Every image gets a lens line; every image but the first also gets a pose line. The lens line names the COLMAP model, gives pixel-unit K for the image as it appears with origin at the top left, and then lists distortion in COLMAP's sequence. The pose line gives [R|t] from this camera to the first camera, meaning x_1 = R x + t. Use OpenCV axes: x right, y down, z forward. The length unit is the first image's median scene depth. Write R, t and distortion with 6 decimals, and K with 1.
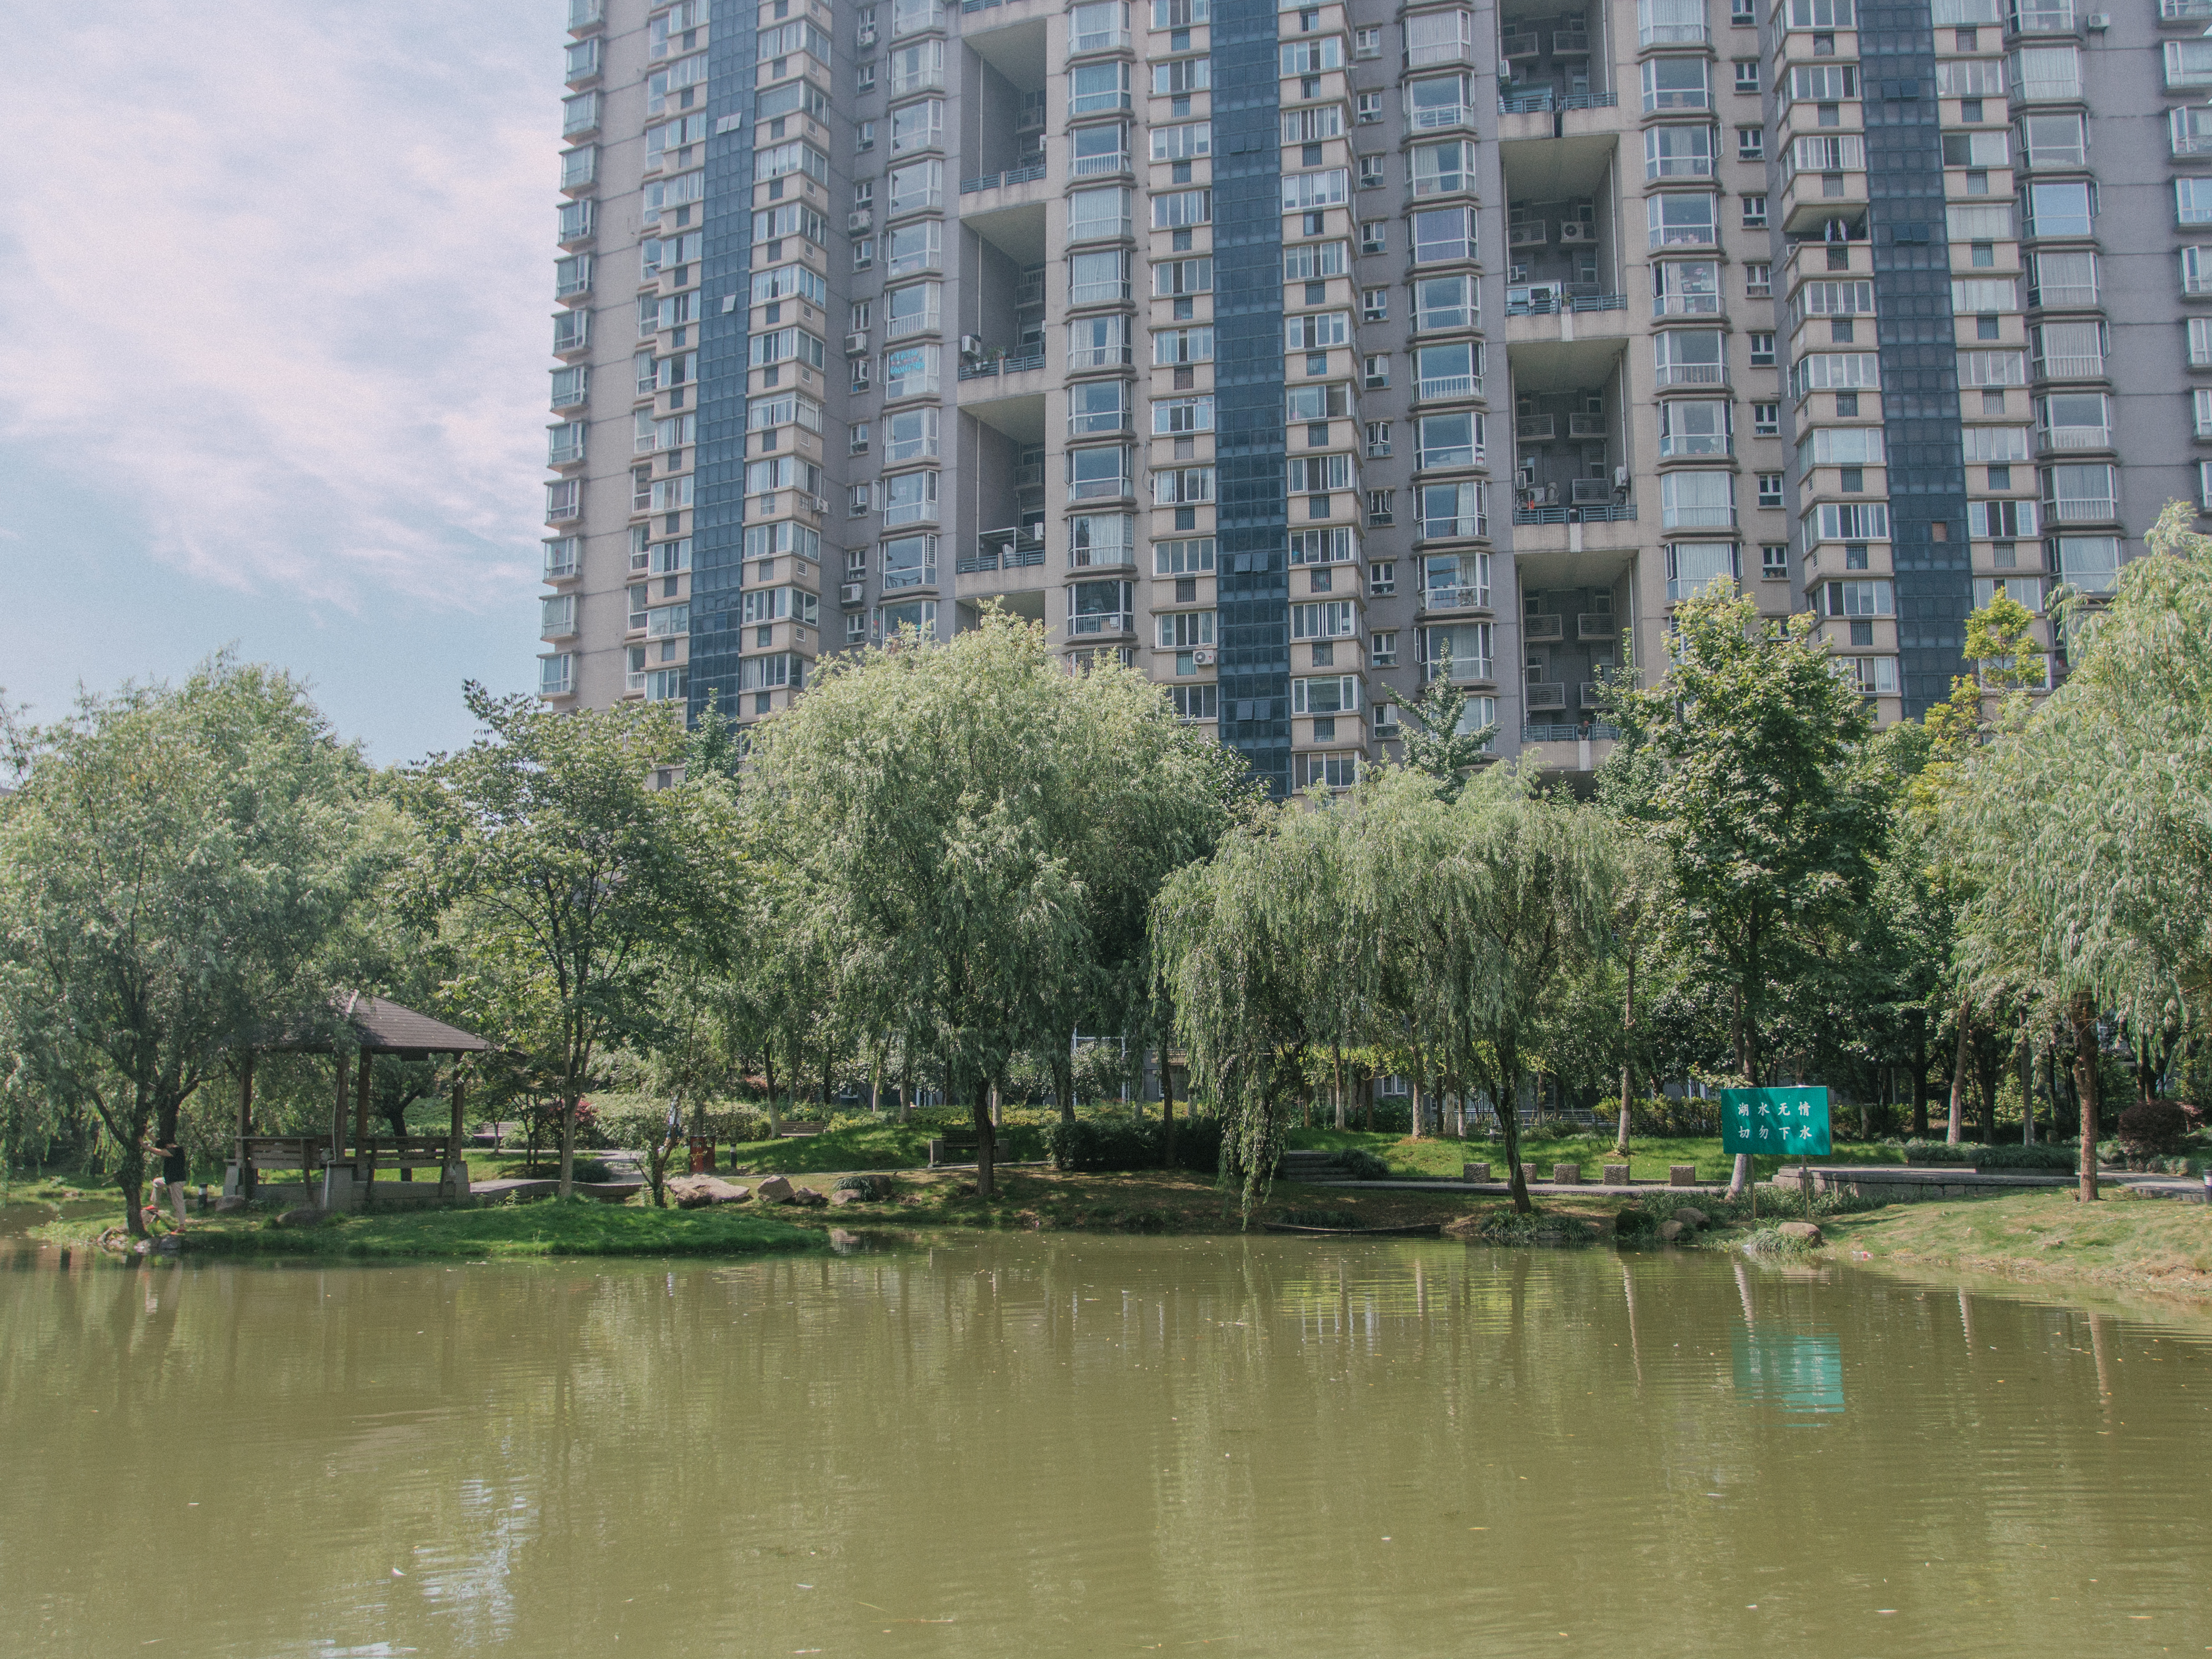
lens RADIAL K [[1900.0, 0, 1106.0], [0, 1900.0, 829.5], [0, 0, 1]] dist [-0.048196, 0.027233]
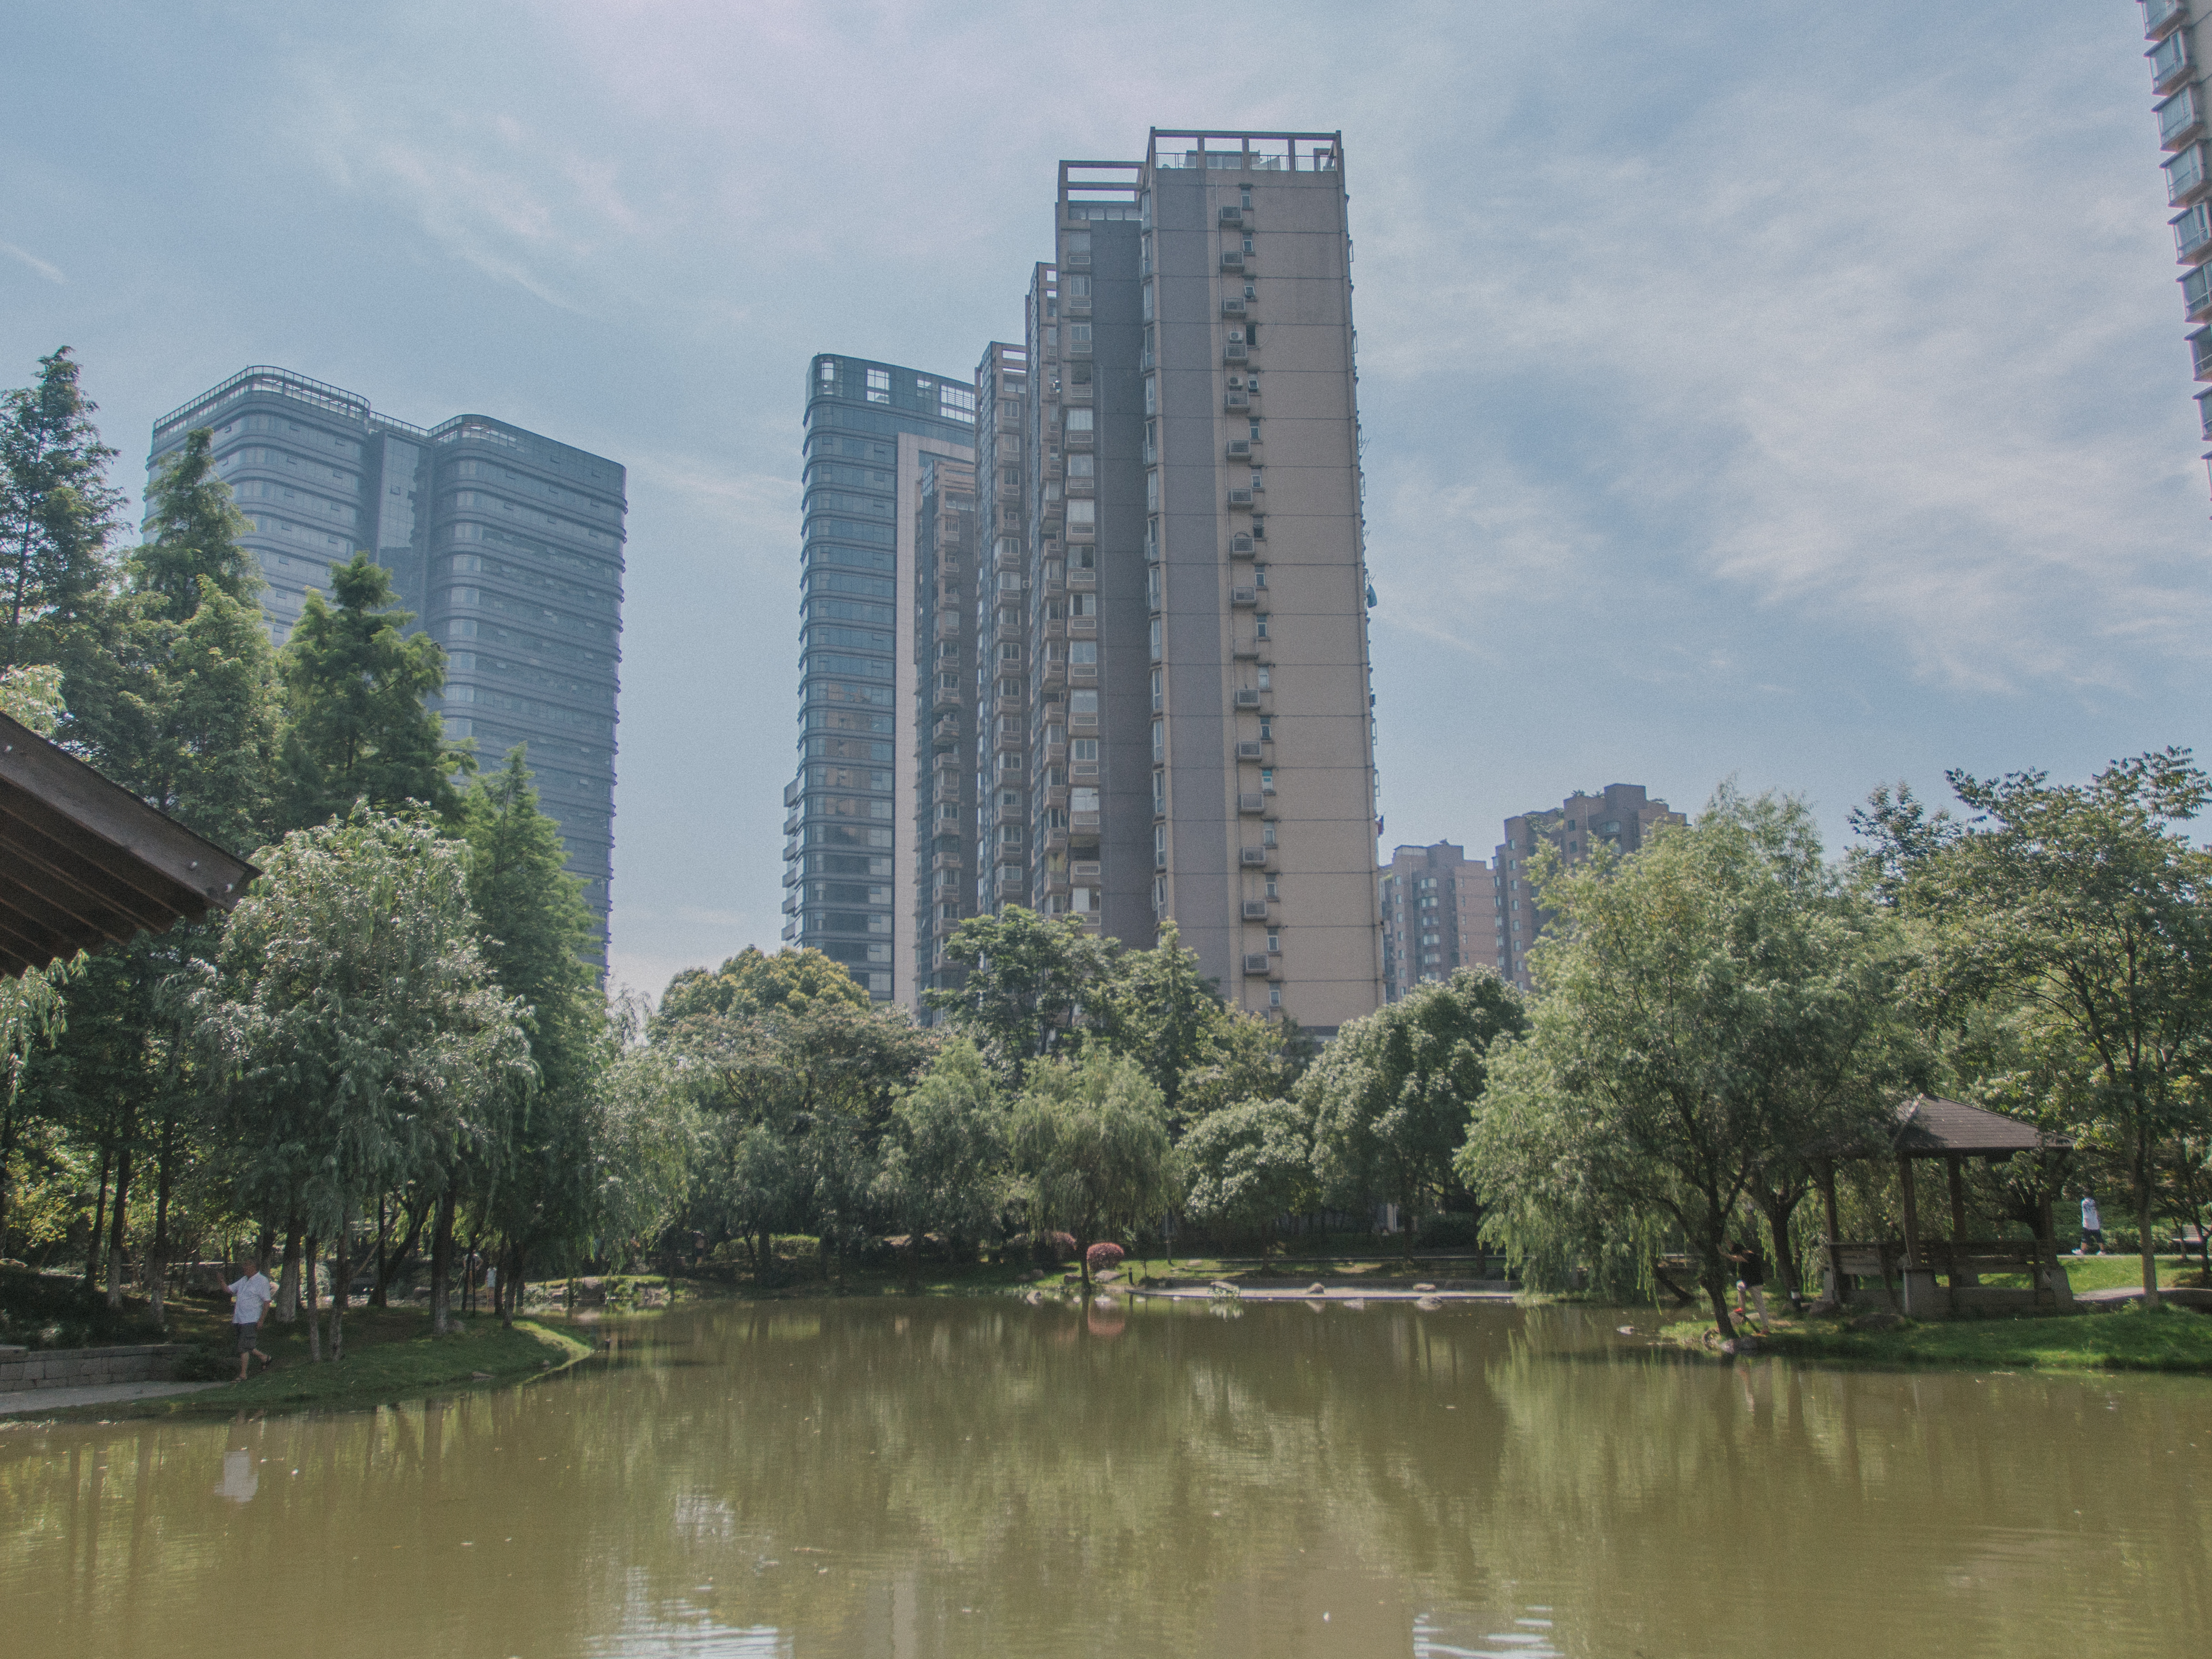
lens RADIAL K [[1900.0, 0, 1106.0], [0, 1900.0, 829.5], [0, 0, 1]] dist [-0.048196, 0.027233]
pose [[0.605480, -0.169229, -0.777661, 0.151126], [0.124715, 0.985235, -0.117297, 0.011249], [0.786028, -0.025965, 0.617645, 0.052214]]
